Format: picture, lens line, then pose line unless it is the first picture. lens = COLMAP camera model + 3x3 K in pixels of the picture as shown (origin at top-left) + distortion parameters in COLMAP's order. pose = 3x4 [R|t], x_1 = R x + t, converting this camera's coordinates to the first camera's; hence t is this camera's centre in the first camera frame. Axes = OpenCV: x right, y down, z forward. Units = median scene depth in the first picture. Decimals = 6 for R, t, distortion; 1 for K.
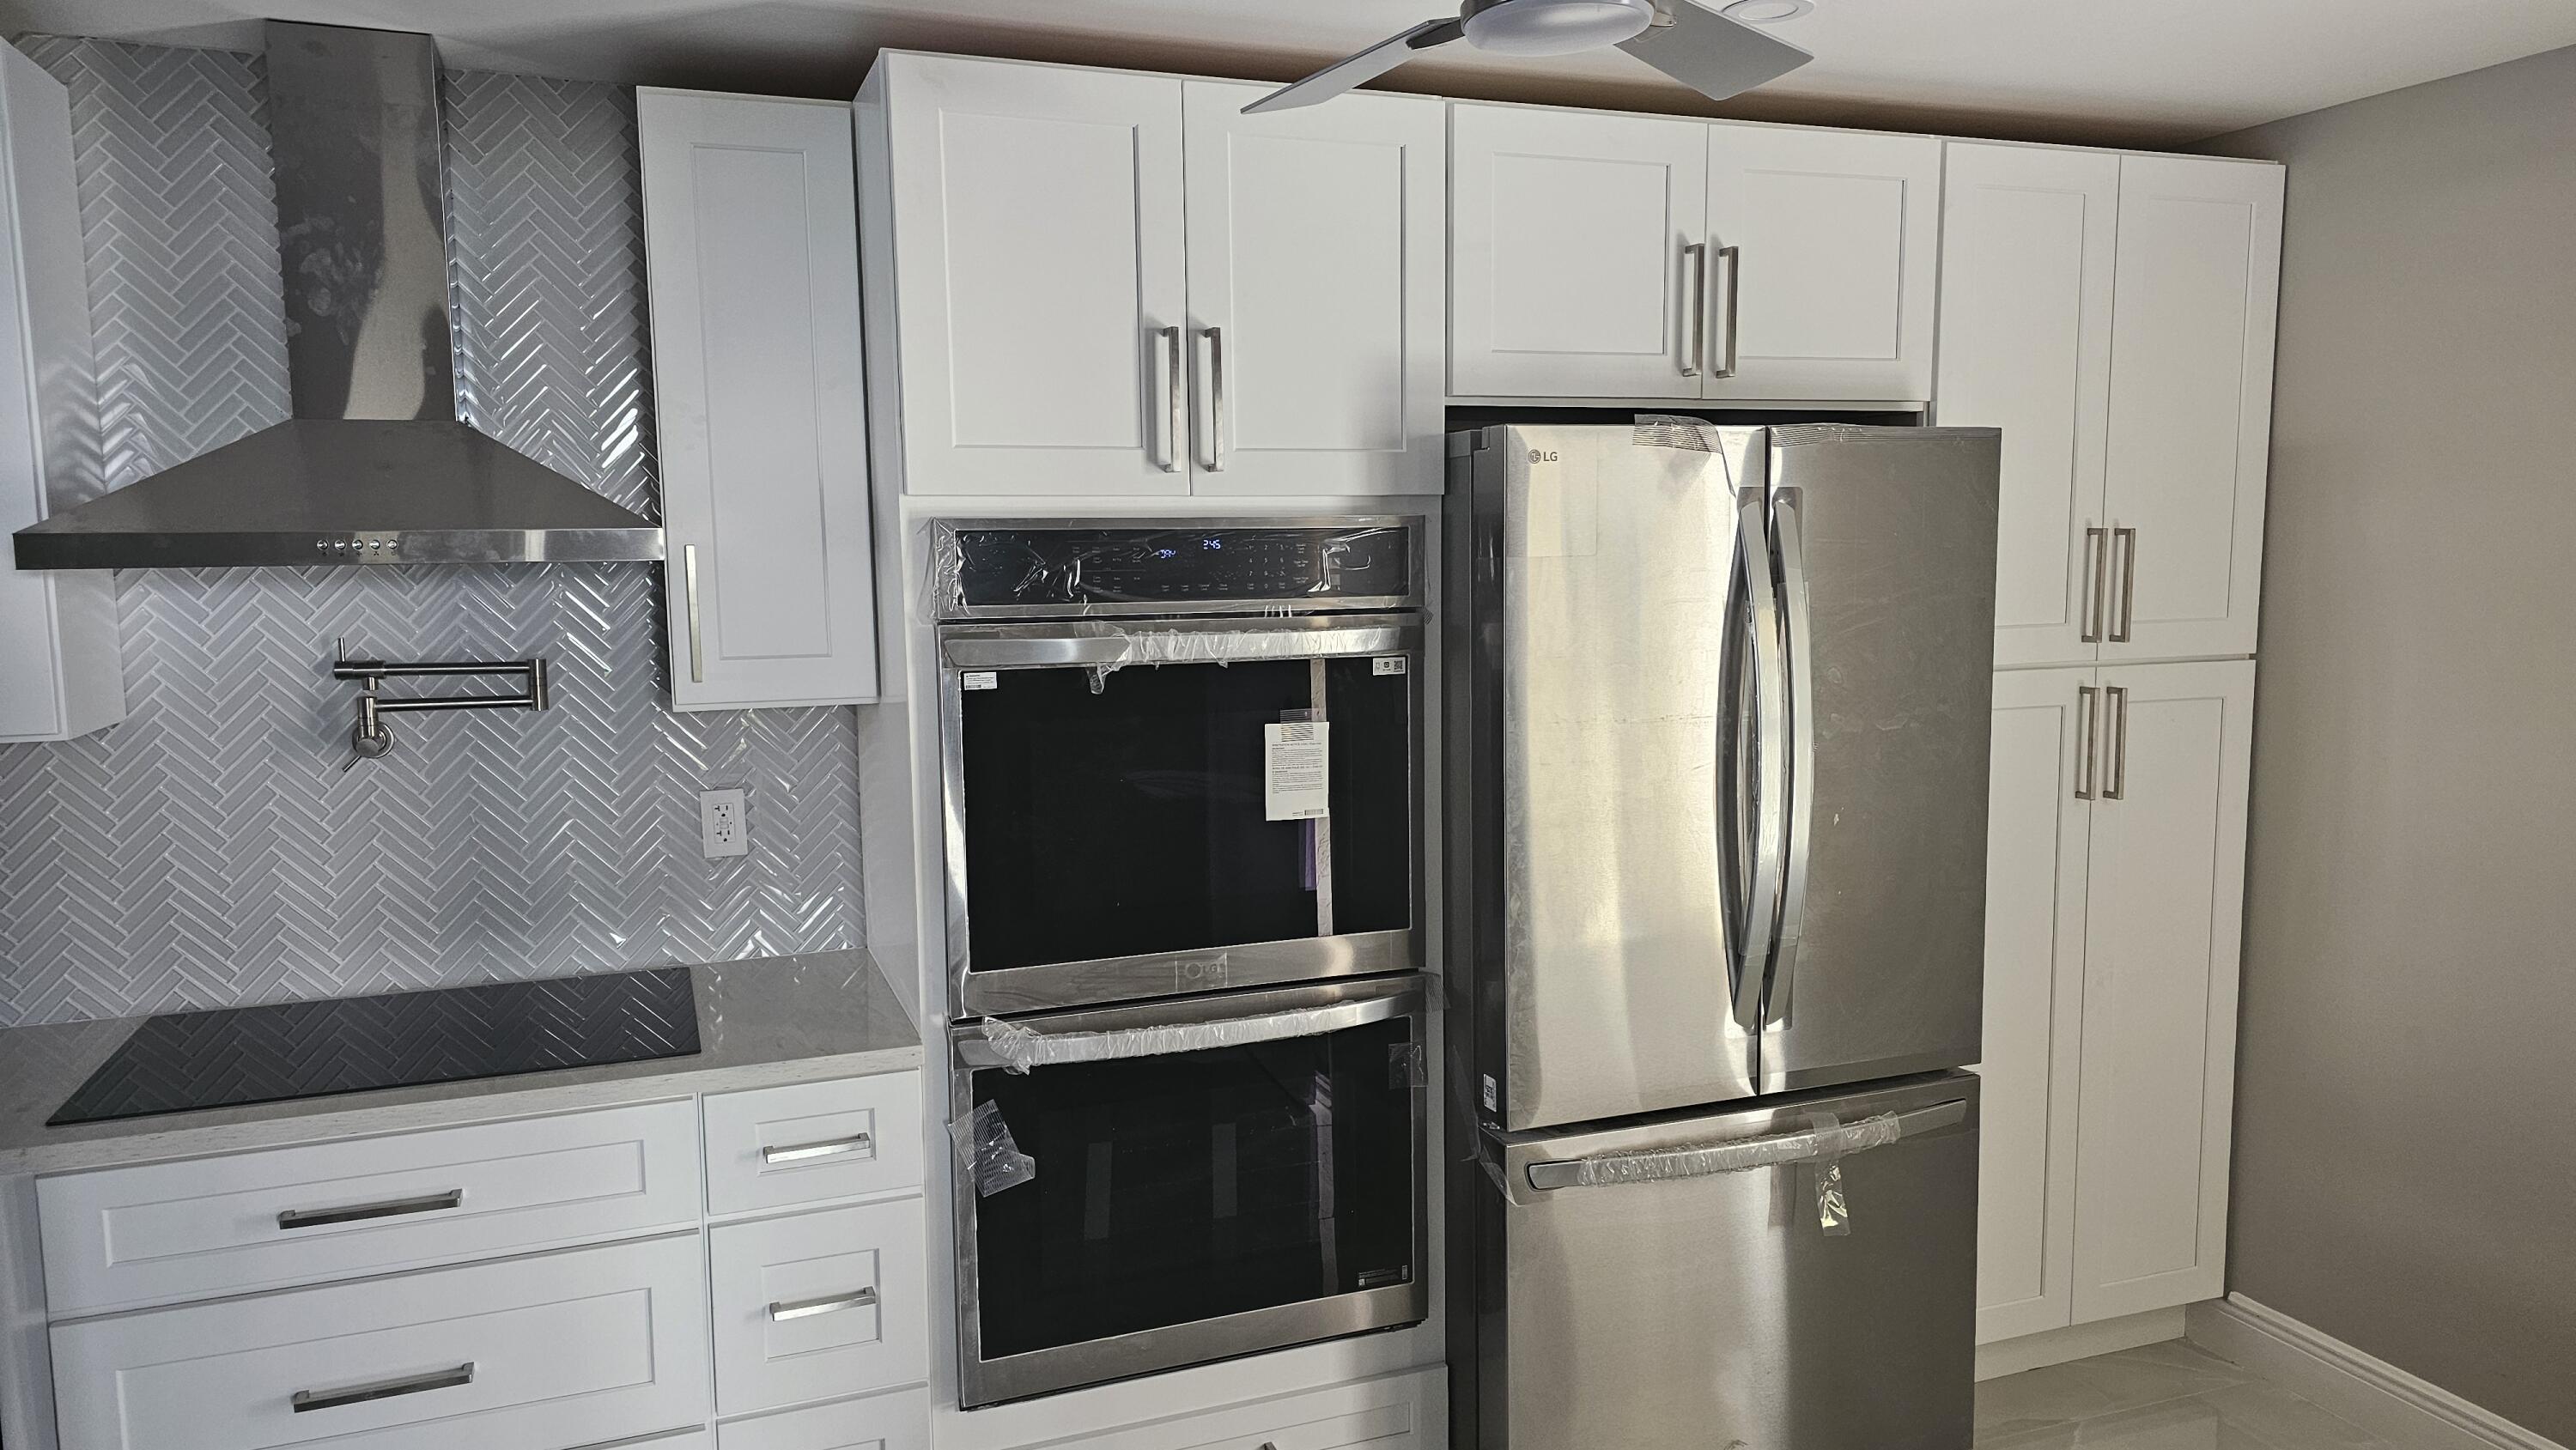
lens RADIAL K [[1714.0, 0, 1278.7], [0, 1714.0, 730.5], [0, 0, 1]] dist [0.057562, -0.051487]
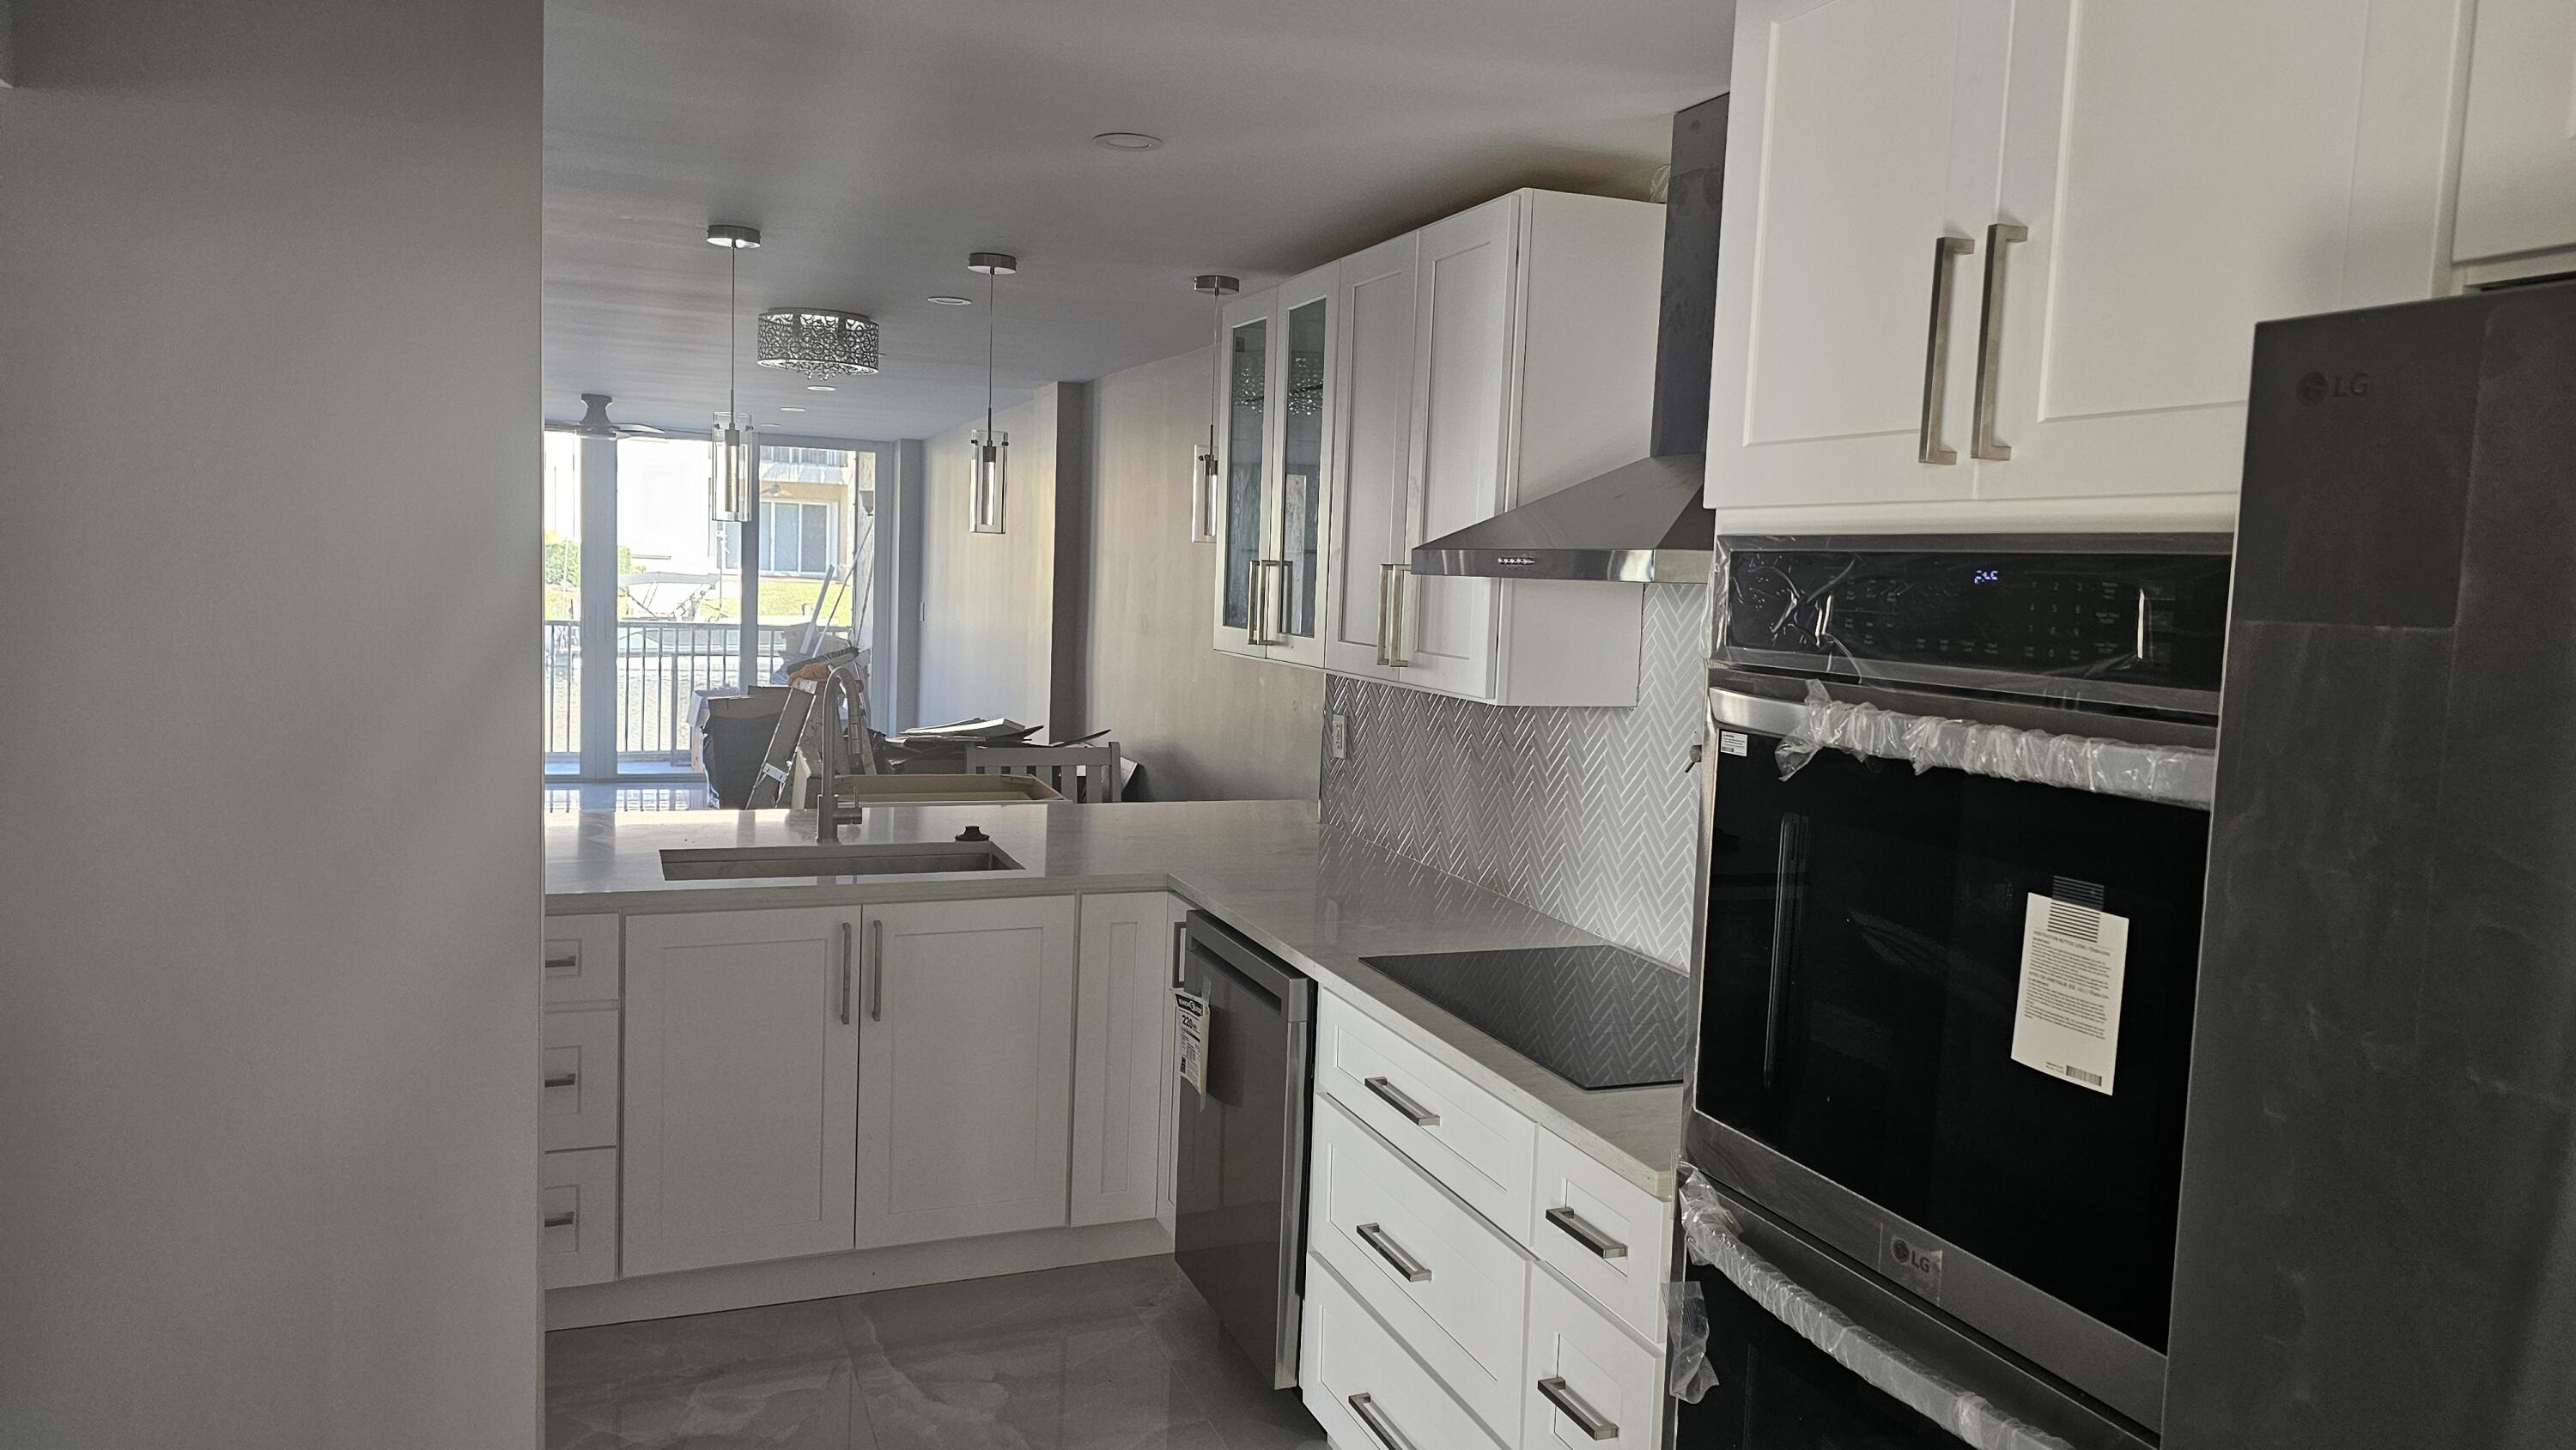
lens RADIAL K [[1714.0, 0, 1283.7], [0, 1714.0, 692.1], [0, 0, 1]] dist [0.057562, -0.051487]
pose [[0.016909, 0.085611, -0.996185, 0.555599], [-0.148959, 0.985424, 0.082158, -0.079520], [0.988699, 0.147002, 0.029415, 0.717605]]
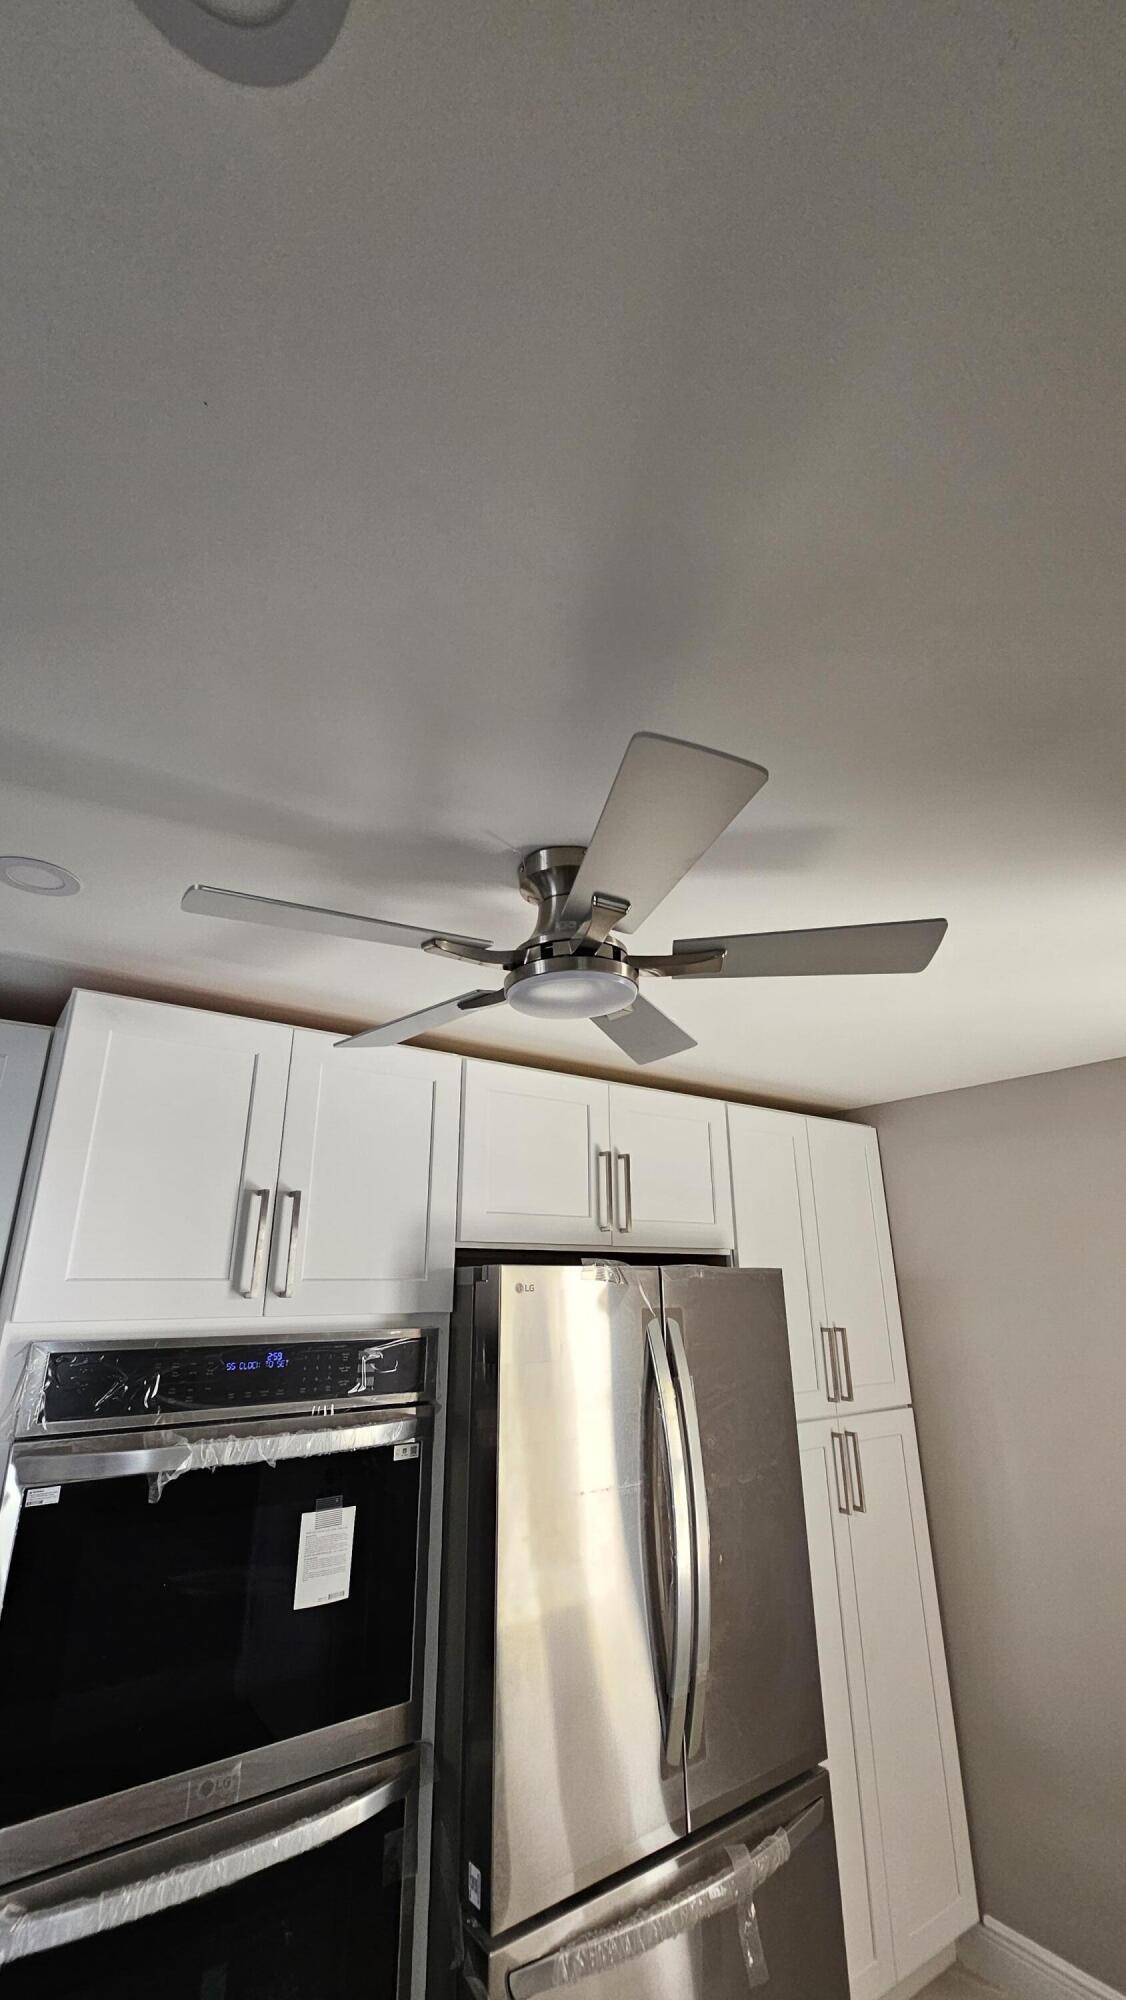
lens RADIAL K [[816.7, 0, 564.1], [0, 816.7, 999.5], [0, 0, 1]] dist [0.002004, -0.001688]
pose [[0.962540, 0.096359, 0.253440, -0.011070], [0.025236, 0.898826, -0.437578, -0.073248], [-0.269963, 0.427582, 0.862724, 0.284105]]
